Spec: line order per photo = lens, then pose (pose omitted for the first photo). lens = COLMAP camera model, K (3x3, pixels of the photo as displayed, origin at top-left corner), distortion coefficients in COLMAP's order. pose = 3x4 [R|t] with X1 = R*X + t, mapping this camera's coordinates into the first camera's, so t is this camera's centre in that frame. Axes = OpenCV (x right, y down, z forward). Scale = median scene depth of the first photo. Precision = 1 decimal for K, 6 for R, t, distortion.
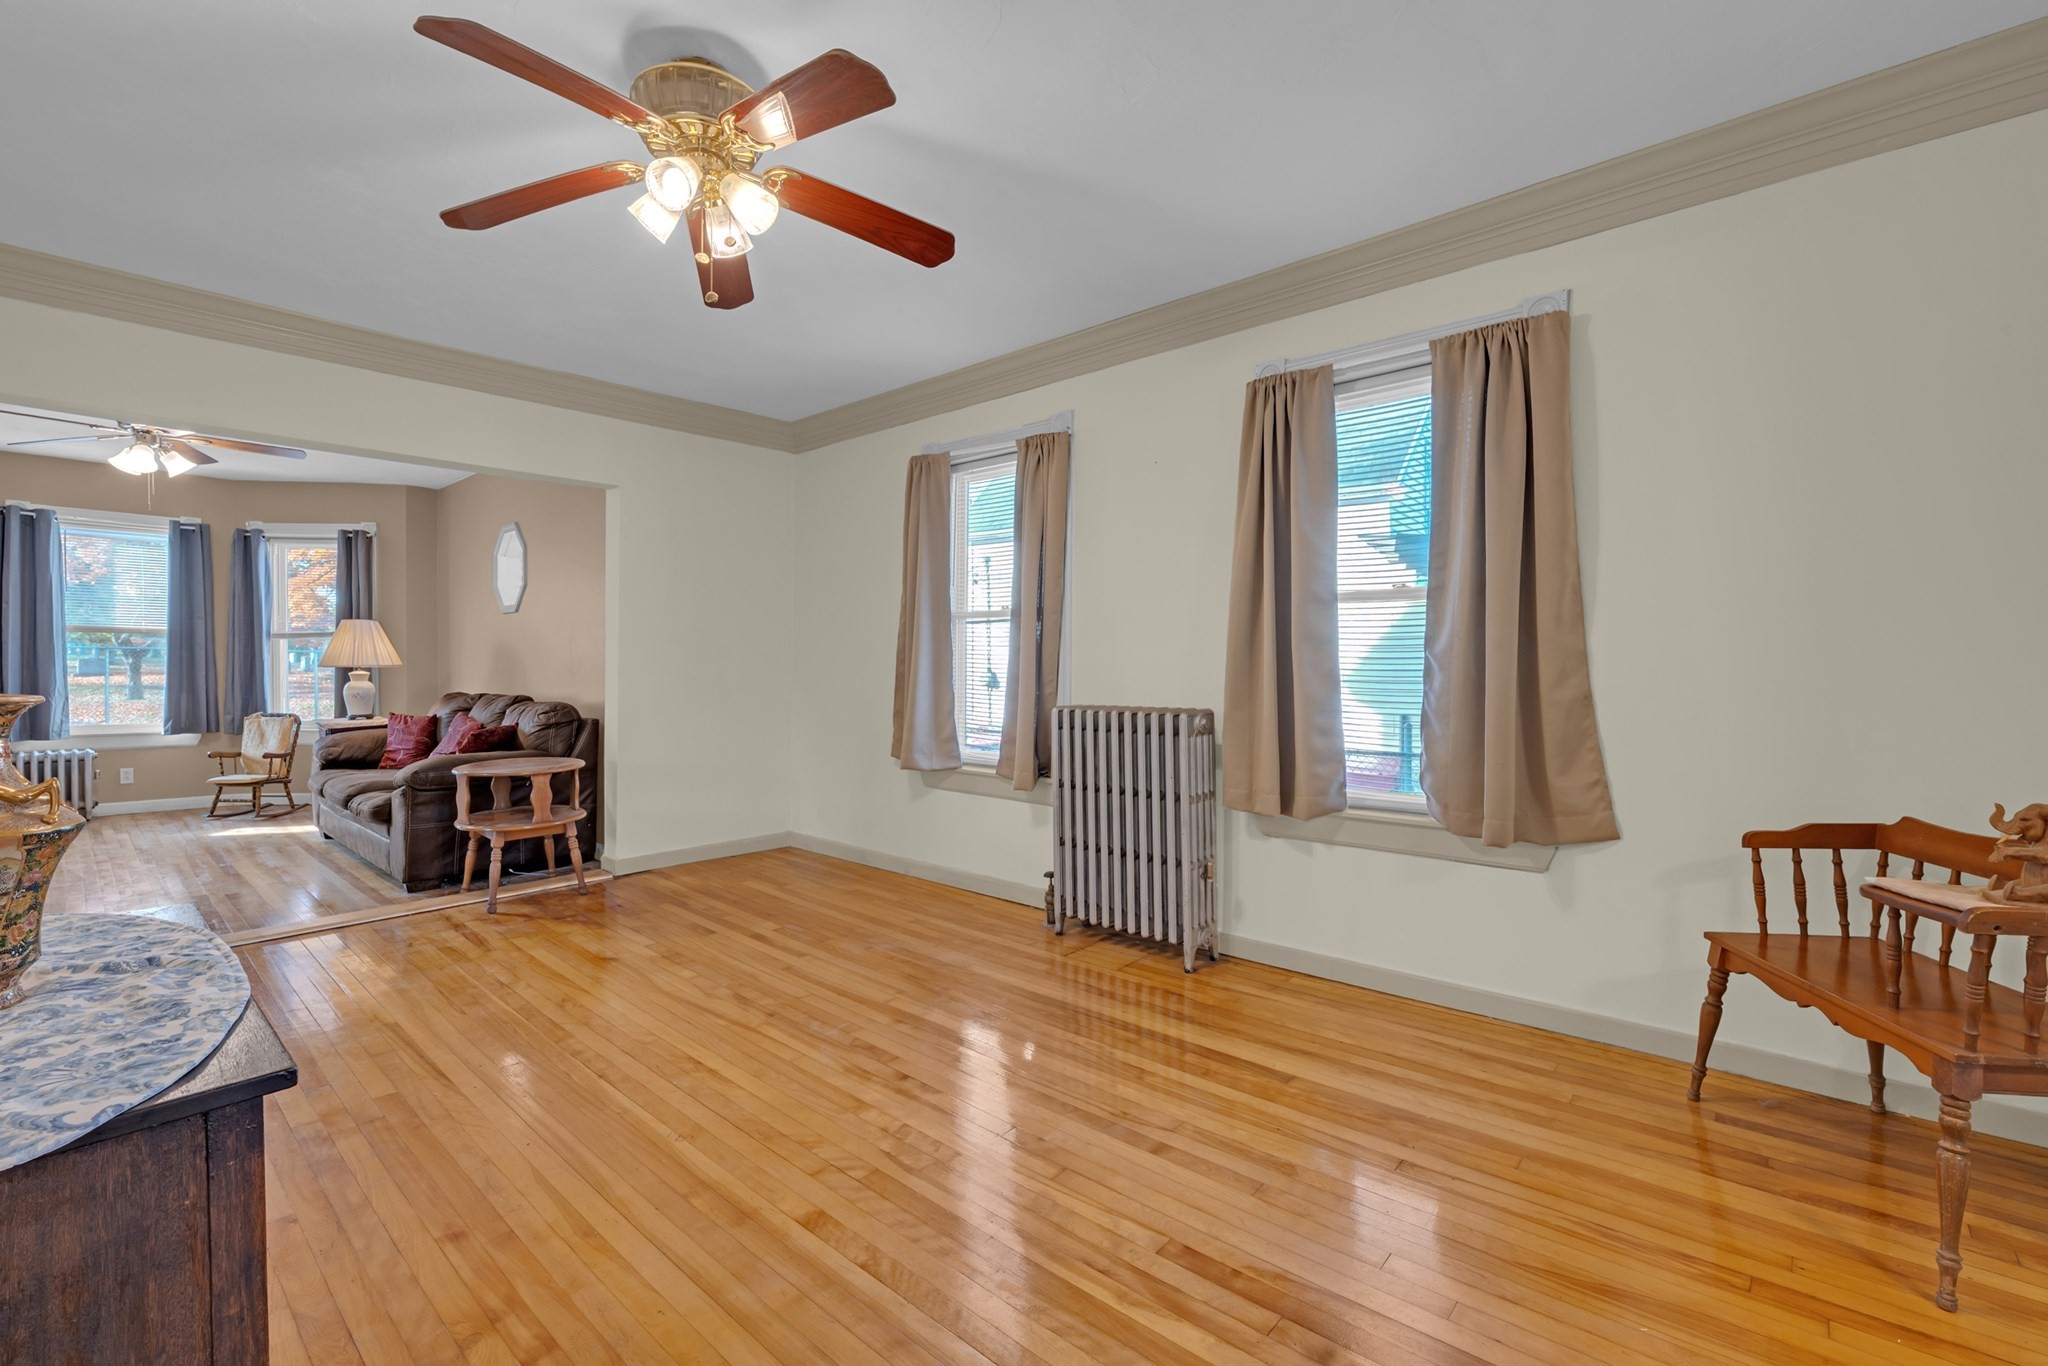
lens RADIAL K [[882.3, 0, 1029.8], [0, 882.3, 679.2], [0, 0, 1]] dist [0.001302, 0.000254]
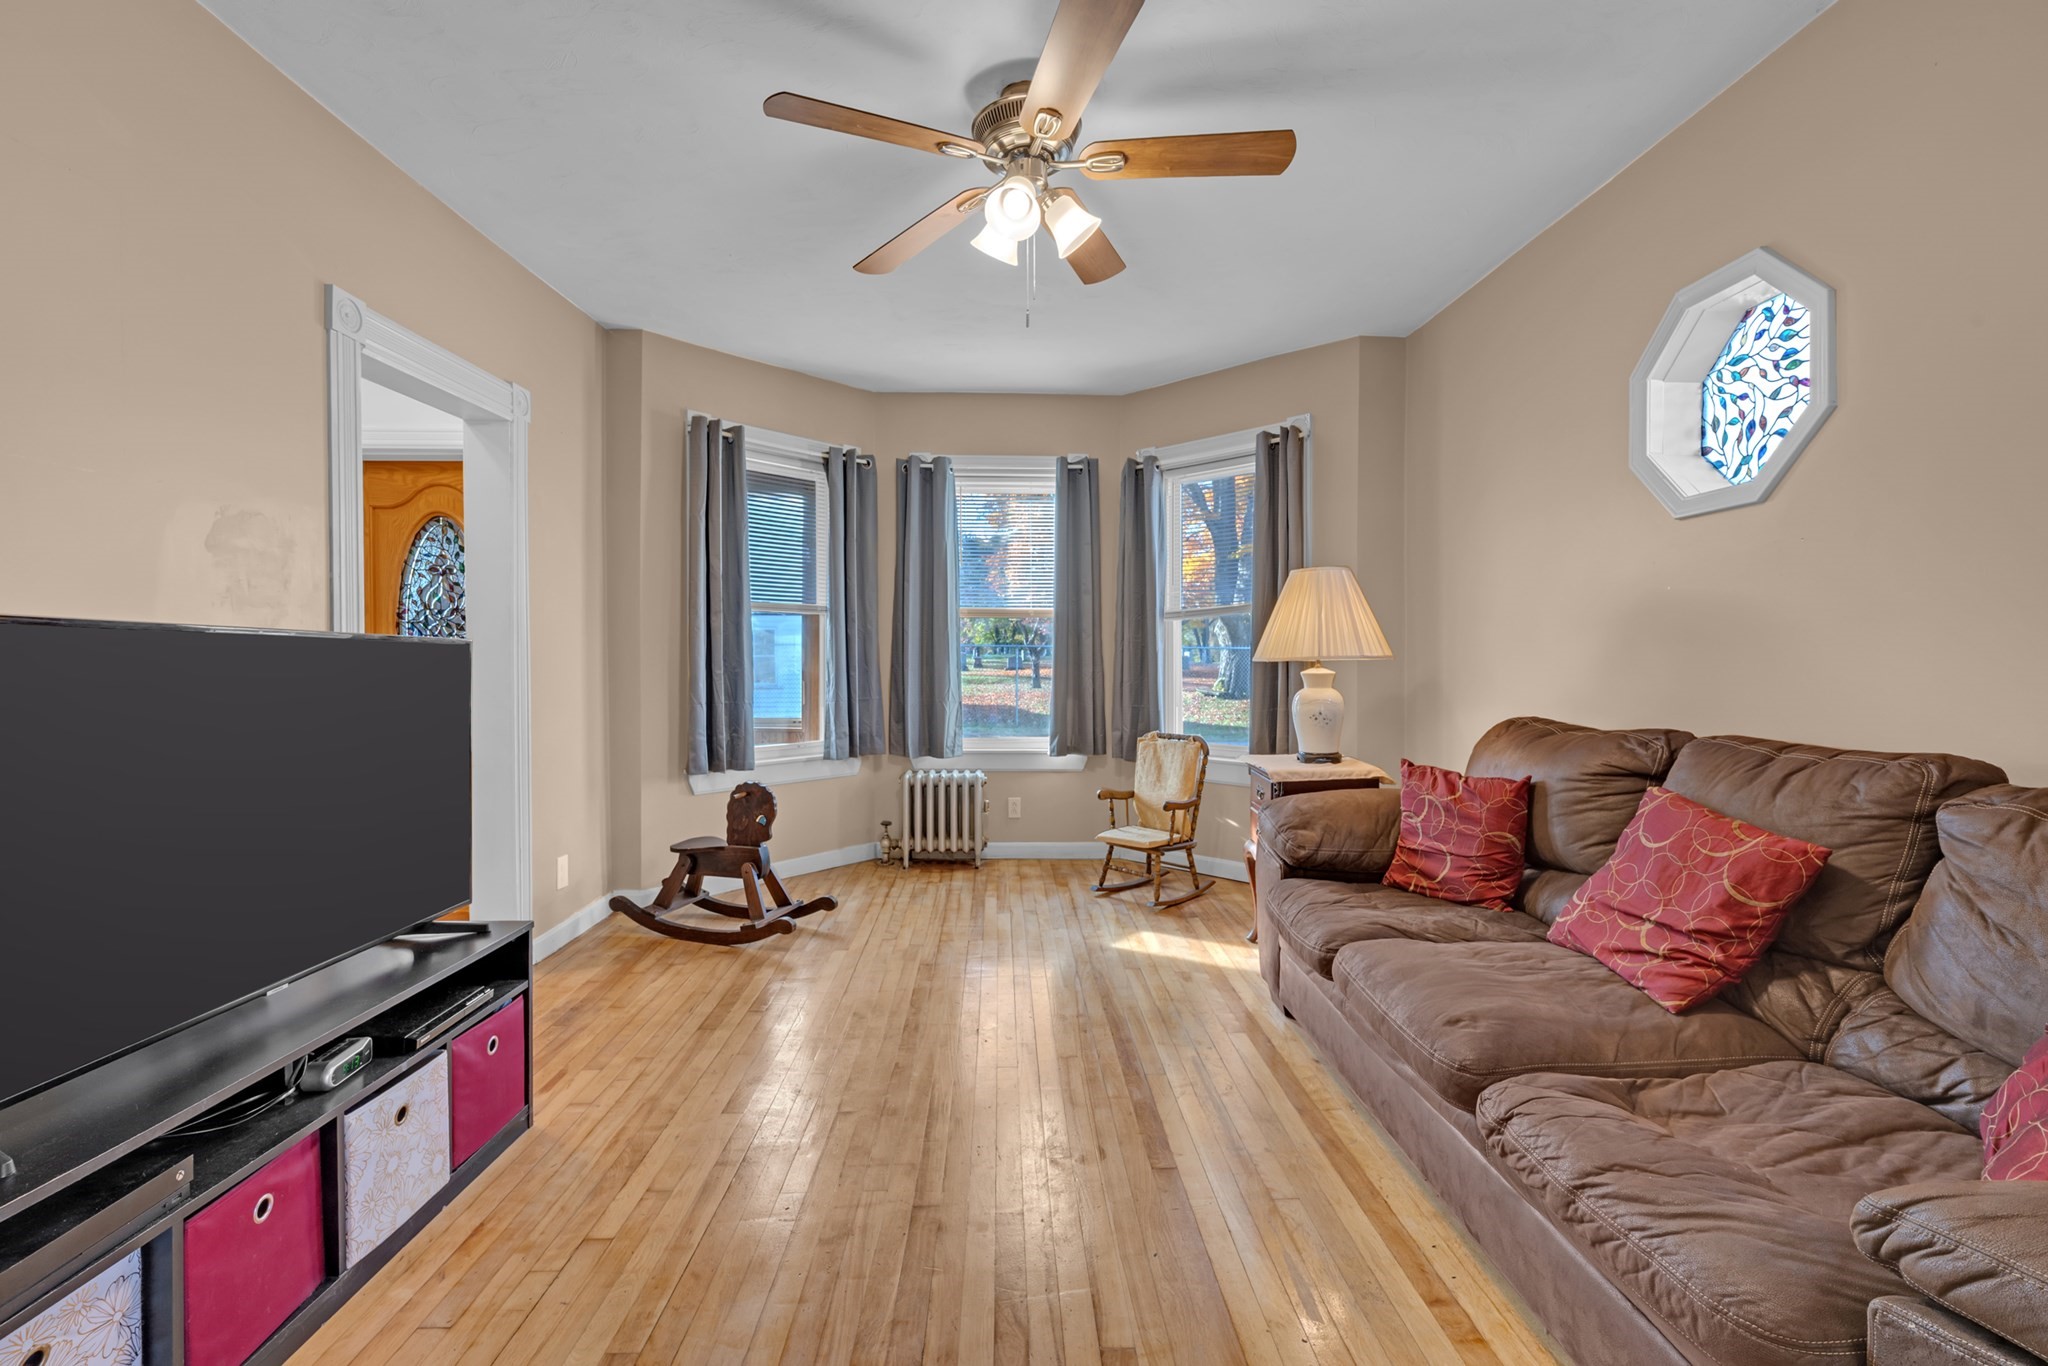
lens RADIAL K [[882.3, 0, 1010.6], [0, 882.3, 679.6], [0, 0, 1]] dist [0.001302, 0.000254]
pose [[0.680142, 0.009862, -0.733014, -0.476761], [-0.003824, 0.999944, 0.009906, -0.006613], [0.733070, -0.003934, 0.680141, 0.488791]]
